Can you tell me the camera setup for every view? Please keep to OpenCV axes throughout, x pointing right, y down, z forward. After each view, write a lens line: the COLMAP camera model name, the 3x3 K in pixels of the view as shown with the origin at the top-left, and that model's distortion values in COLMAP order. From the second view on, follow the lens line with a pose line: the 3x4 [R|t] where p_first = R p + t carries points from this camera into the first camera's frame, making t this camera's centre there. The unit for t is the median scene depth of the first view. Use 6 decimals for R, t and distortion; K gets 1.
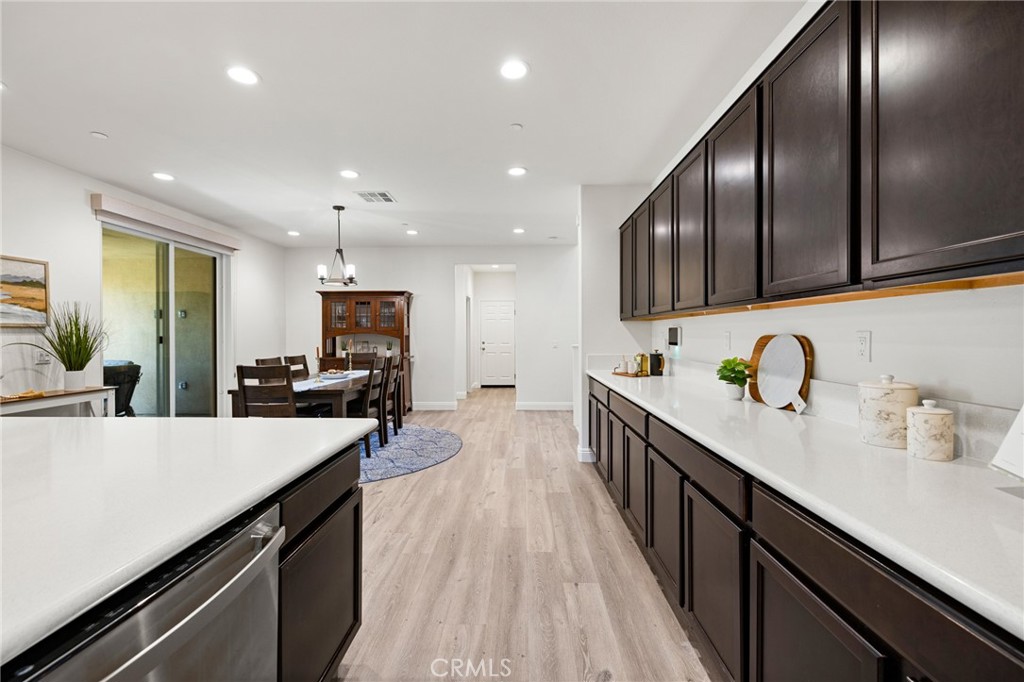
lens RADIAL K [[433.9, 0, 511.9], [0, 433.9, 334.6], [0, 0, 1]] dist [-0.002503, 0.000291]
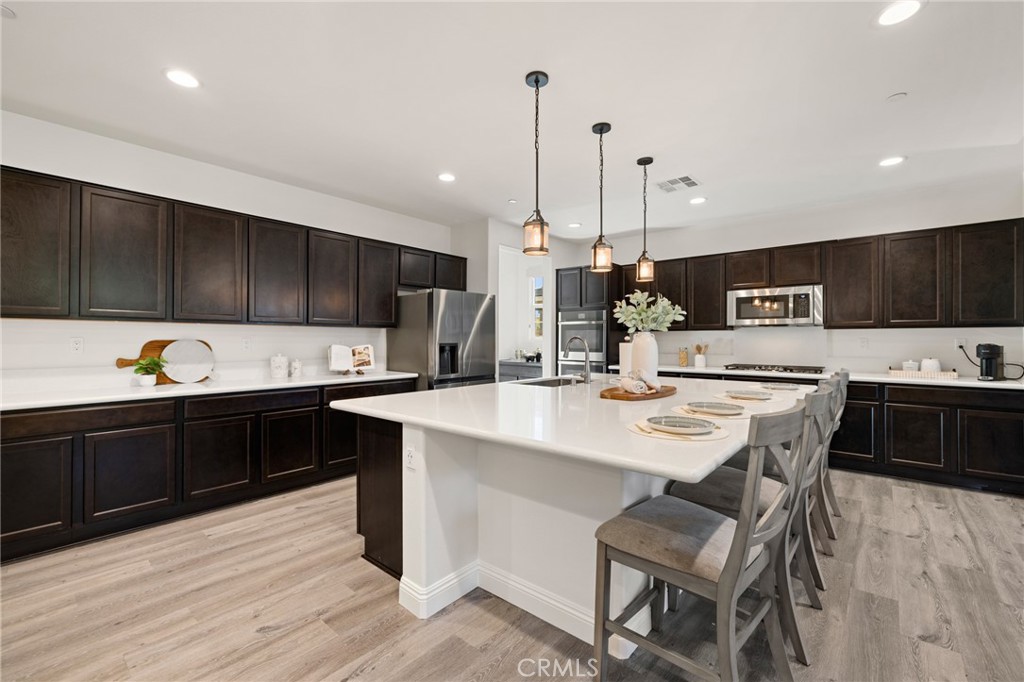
lens RADIAL K [[433.9, 0, 510.2], [0, 433.9, 338.3], [0, 0, 1]] dist [-0.002503, 0.000291]
pose [[-0.779705, 0.007233, 0.626105, -0.714386], [0.002538, 0.999962, -0.008392, 0.005858], [-0.626142, -0.004954, -0.779693, 0.767809]]
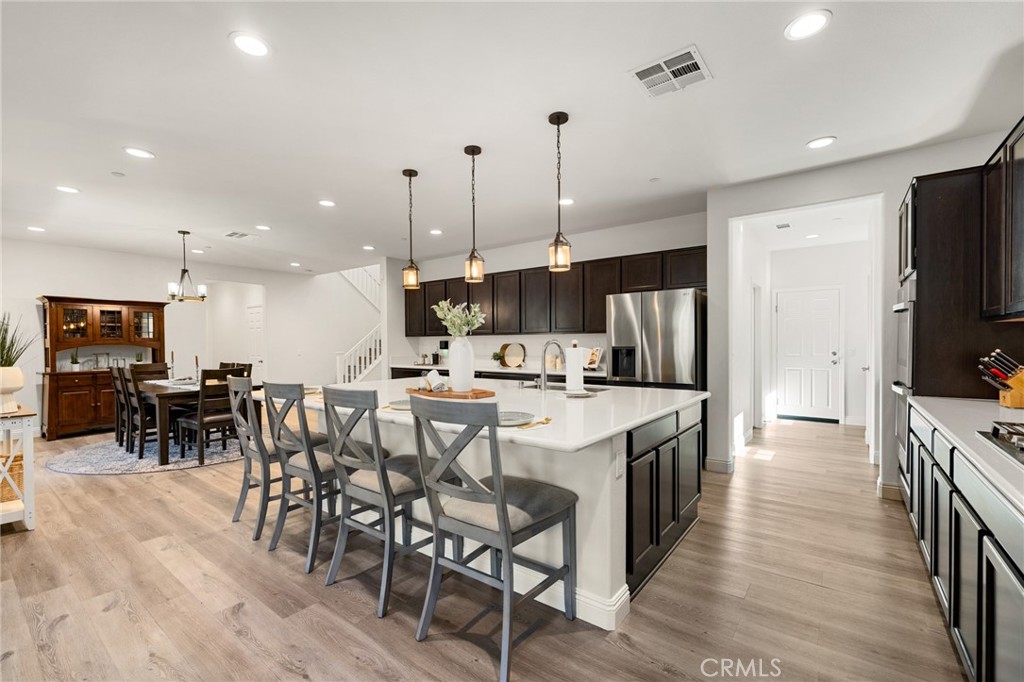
lens RADIAL K [[433.9, 0, 508.6], [0, 433.9, 344.1], [0, 0, 1]] dist [-0.002503, 0.000291]
pose [[0.580410, -0.004401, 0.814312, -0.998791], [0.004973, 0.999986, 0.001860, -0.001186], [-0.814309, 0.002970, 0.580424, -0.405645]]
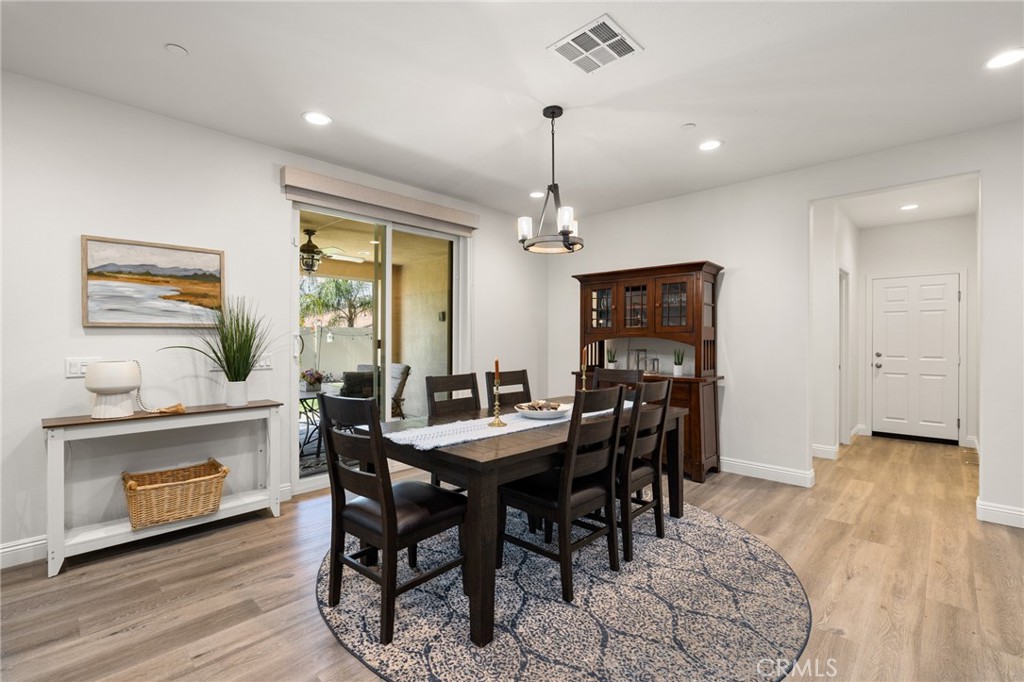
lens RADIAL K [[457.4, 0, 508.4], [0, 457.4, 339.7], [0, 0, 1]] dist [-0.002604, 0.000217]
pose [[0.736610, 0.005861, -0.676292, -0.048819], [-0.004490, 0.999983, 0.003776, 0.000034], [0.676303, 0.000255, 0.736624, 0.635692]]
